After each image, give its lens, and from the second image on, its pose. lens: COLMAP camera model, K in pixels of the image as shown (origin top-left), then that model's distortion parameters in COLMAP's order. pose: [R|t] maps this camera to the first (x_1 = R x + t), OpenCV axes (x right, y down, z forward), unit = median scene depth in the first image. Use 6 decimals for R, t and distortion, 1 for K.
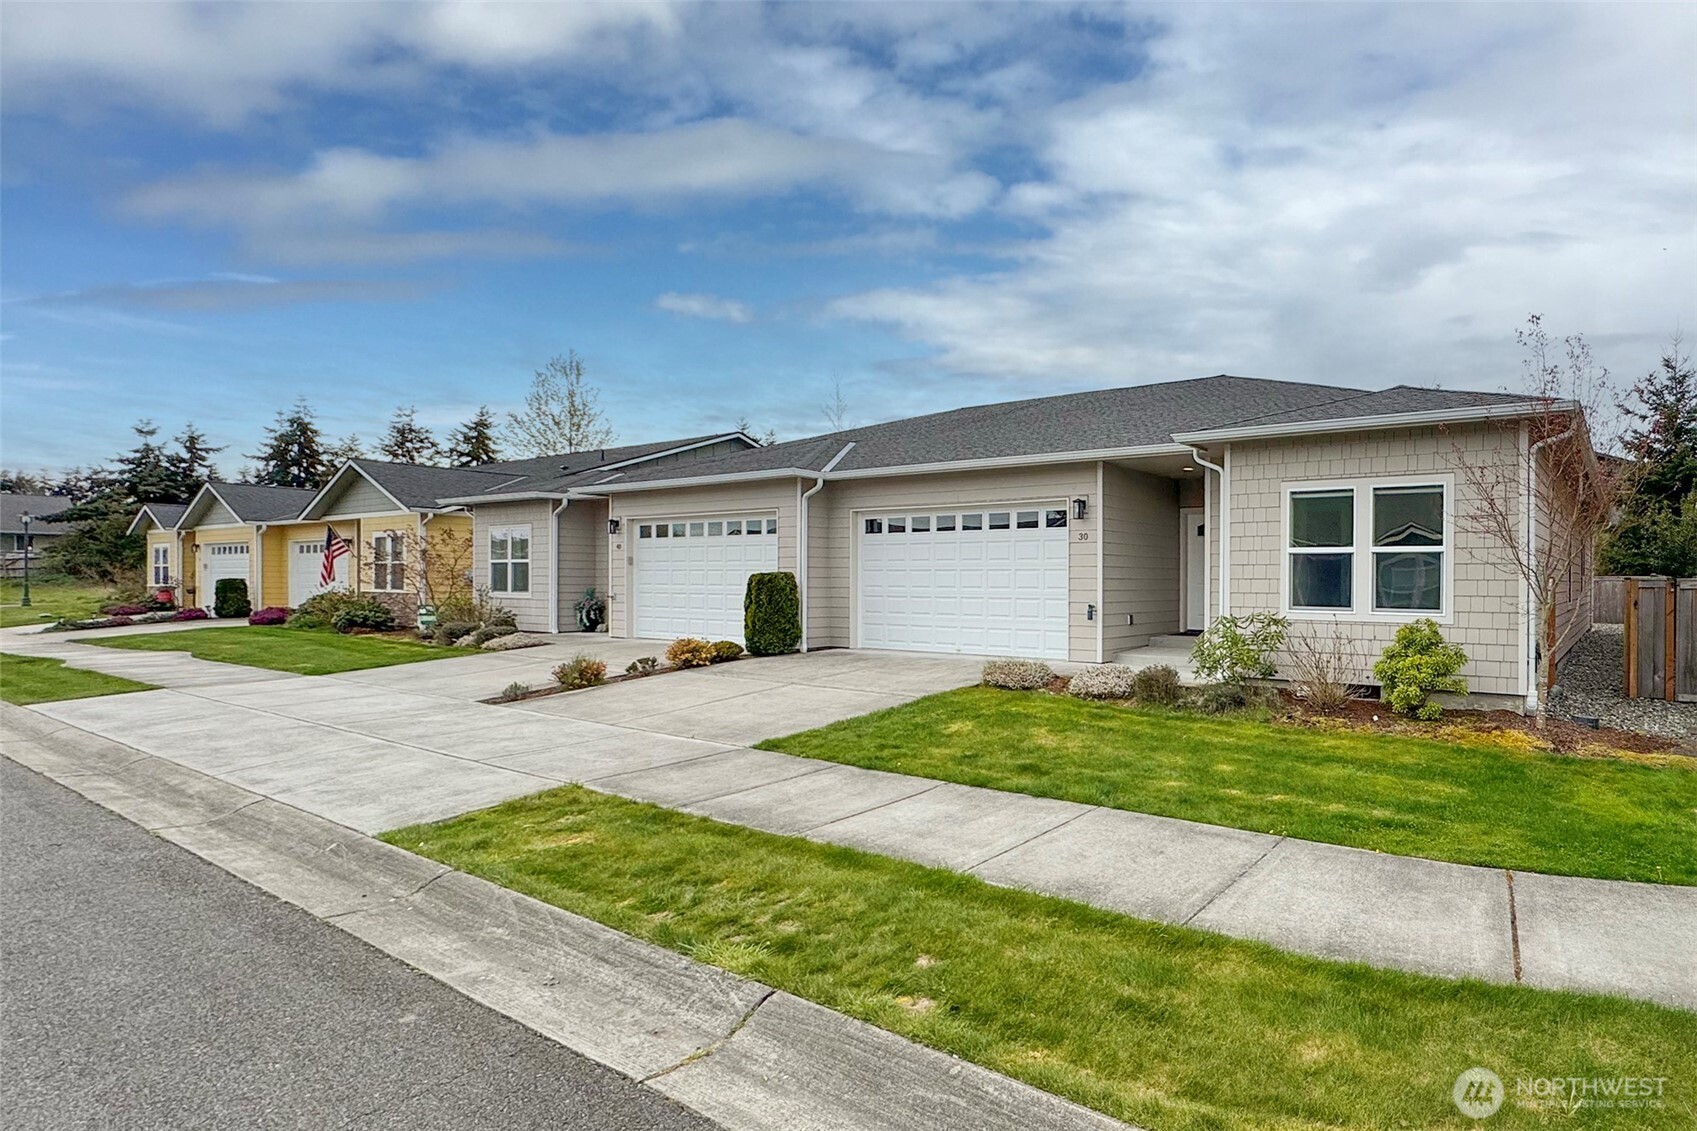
lens RADIAL K [[705.0, 0, 849.9], [0, 705.0, 589.0], [0, 0, 1]] dist [-0.001450, -0.000081]
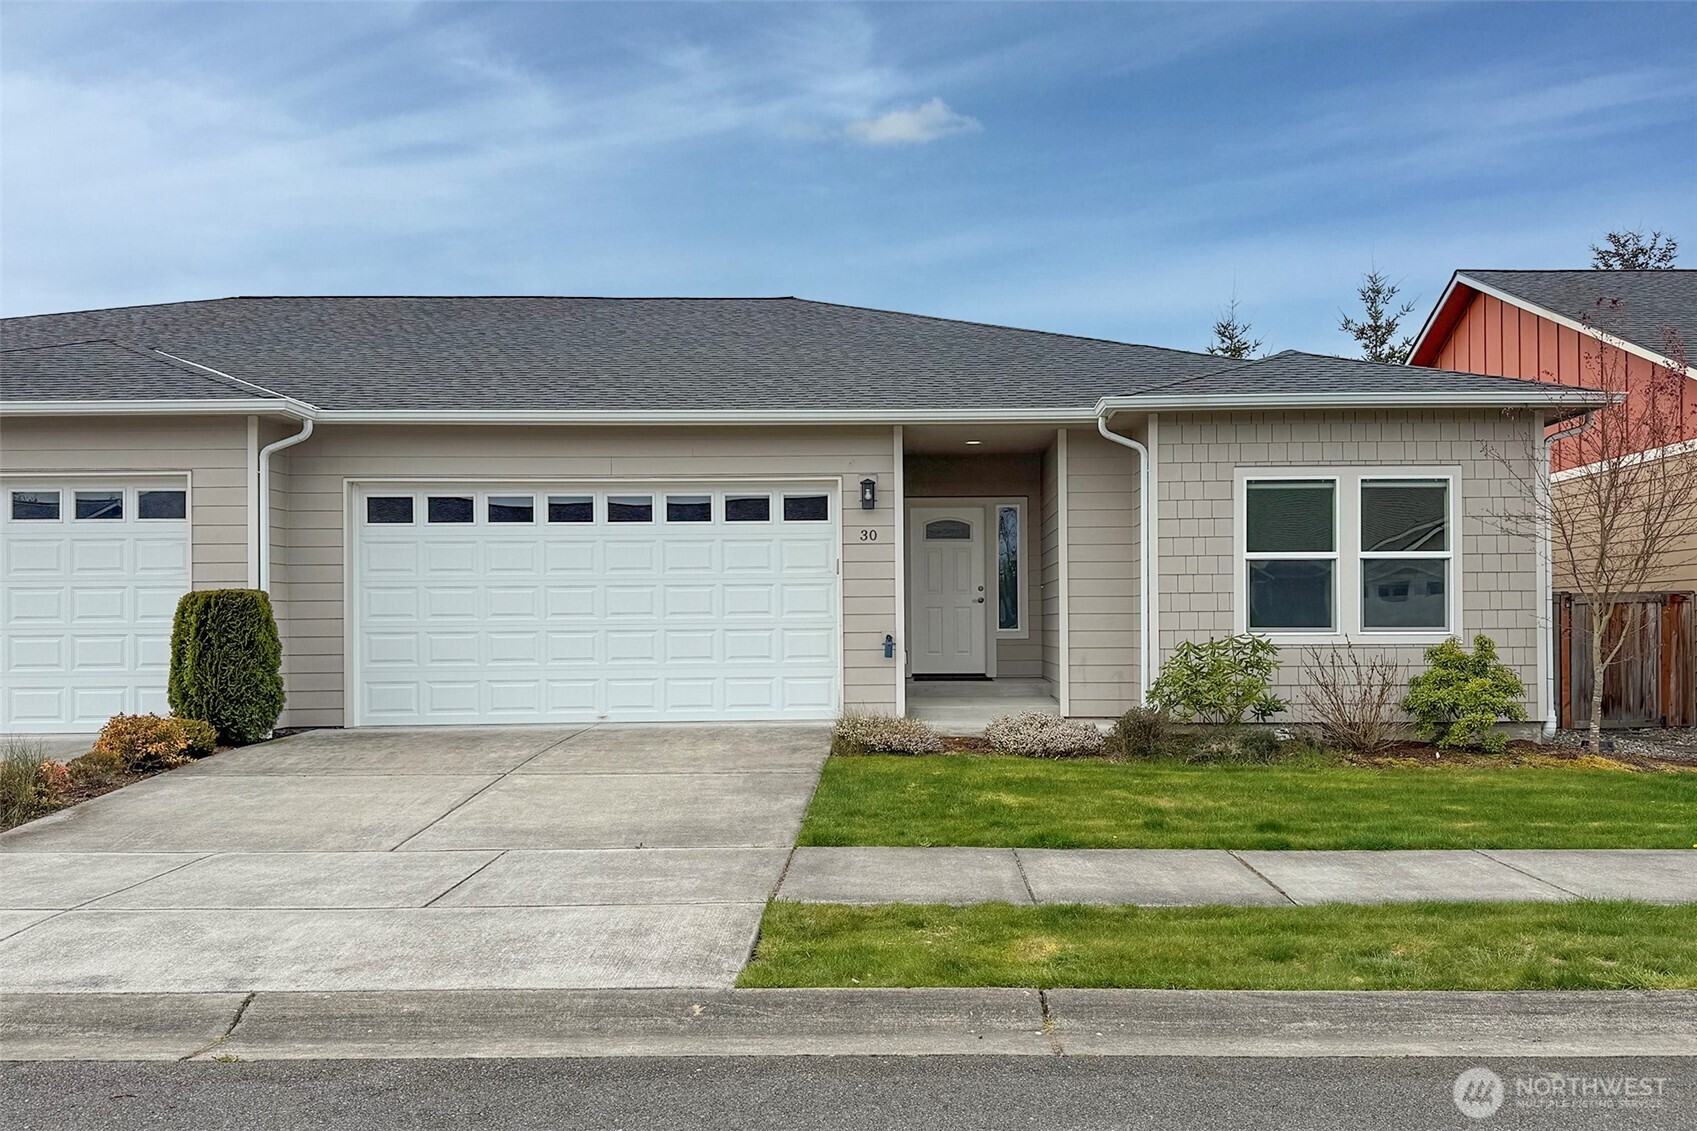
lens RADIAL K [[1139.1, 0, 846.6], [0, 1139.1, 613.1], [0, 0, 1]] dist [0.102868, -0.121791]
pose [[0.918154, -0.008707, 0.396128, -0.318490], [0.010344, 0.999945, -0.001996, 0.007405], [-0.396088, 0.005930, 0.918193, 0.007250]]
